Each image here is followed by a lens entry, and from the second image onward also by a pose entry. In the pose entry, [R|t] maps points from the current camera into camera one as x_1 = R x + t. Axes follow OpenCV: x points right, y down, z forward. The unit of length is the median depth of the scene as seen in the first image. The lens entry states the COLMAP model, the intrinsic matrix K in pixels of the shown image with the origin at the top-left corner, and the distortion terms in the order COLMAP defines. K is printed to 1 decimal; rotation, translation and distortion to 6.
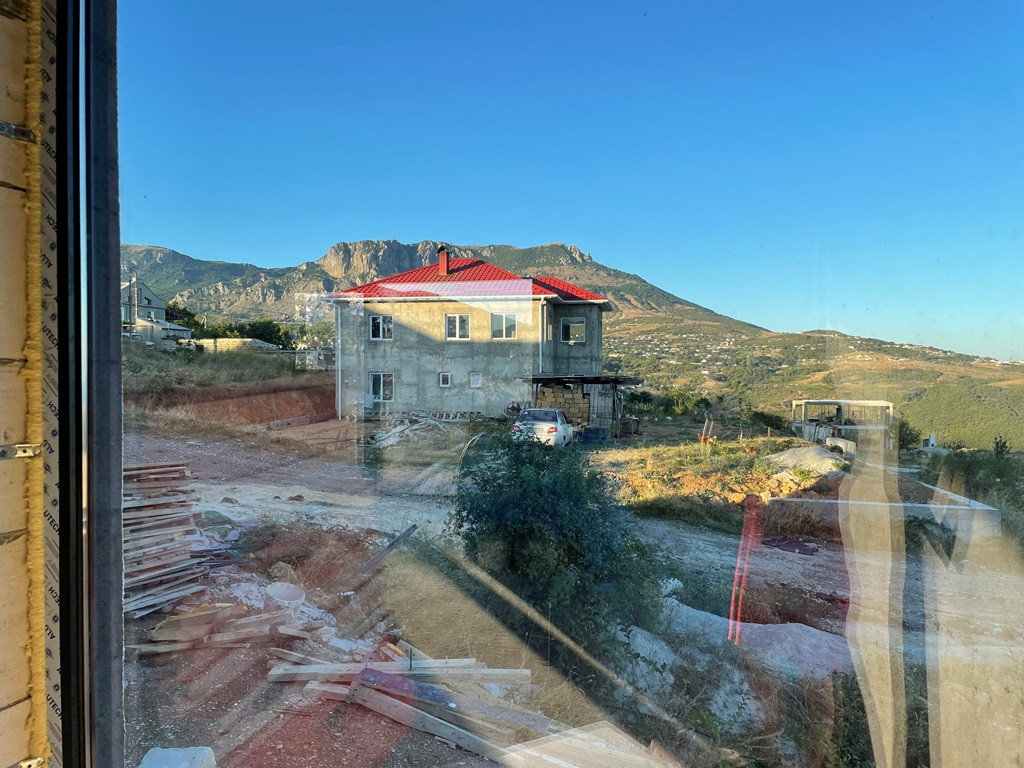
lens RADIAL K [[771.7, 0, 514.7], [0, 771.7, 386.4], [0, 0, 1]] dist [0.086057, -0.106844]
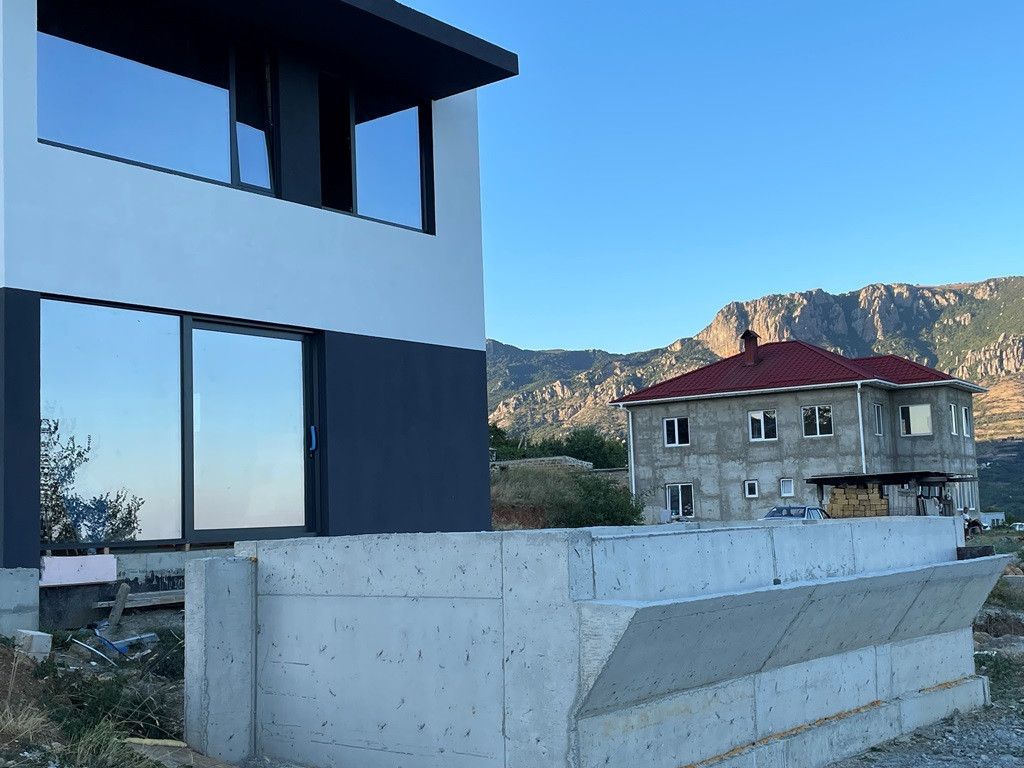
lens RADIAL K [[1255.4, 0, 512.0], [0, 1255.4, 384.0], [0, 0, 1]] dist [0.101609, -0.064980]
pose [[0.919781, -0.076832, -0.384837, 0.265986], [0.031615, 0.991967, -0.122483, 0.048832], [0.391156, 0.100491, 0.914822, -0.481809]]
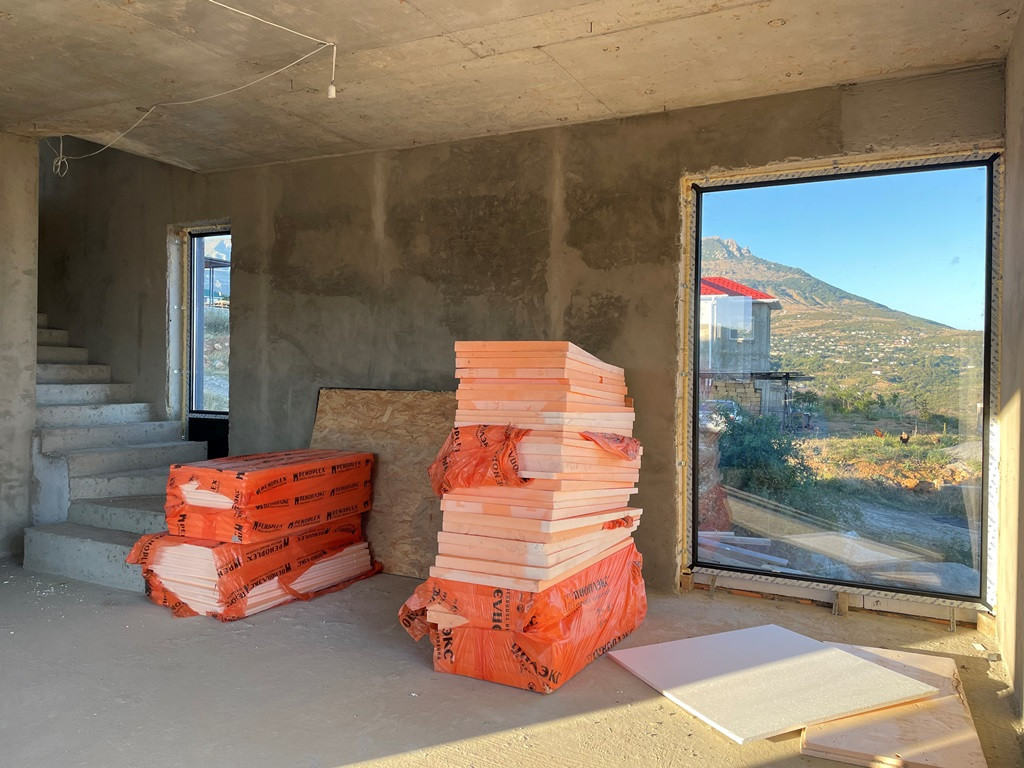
lens RADIAL K [[773.8, 0, 518.1], [0, 773.8, 372.6], [0, 0, 1]] dist [0.064837, -0.070517]
pose [[0.982055, 0.013845, -0.188084, -0.030467], [-0.016355, 0.999797, -0.011796, 0.005543], [0.187883, 0.014660, 0.982082, -0.113816]]
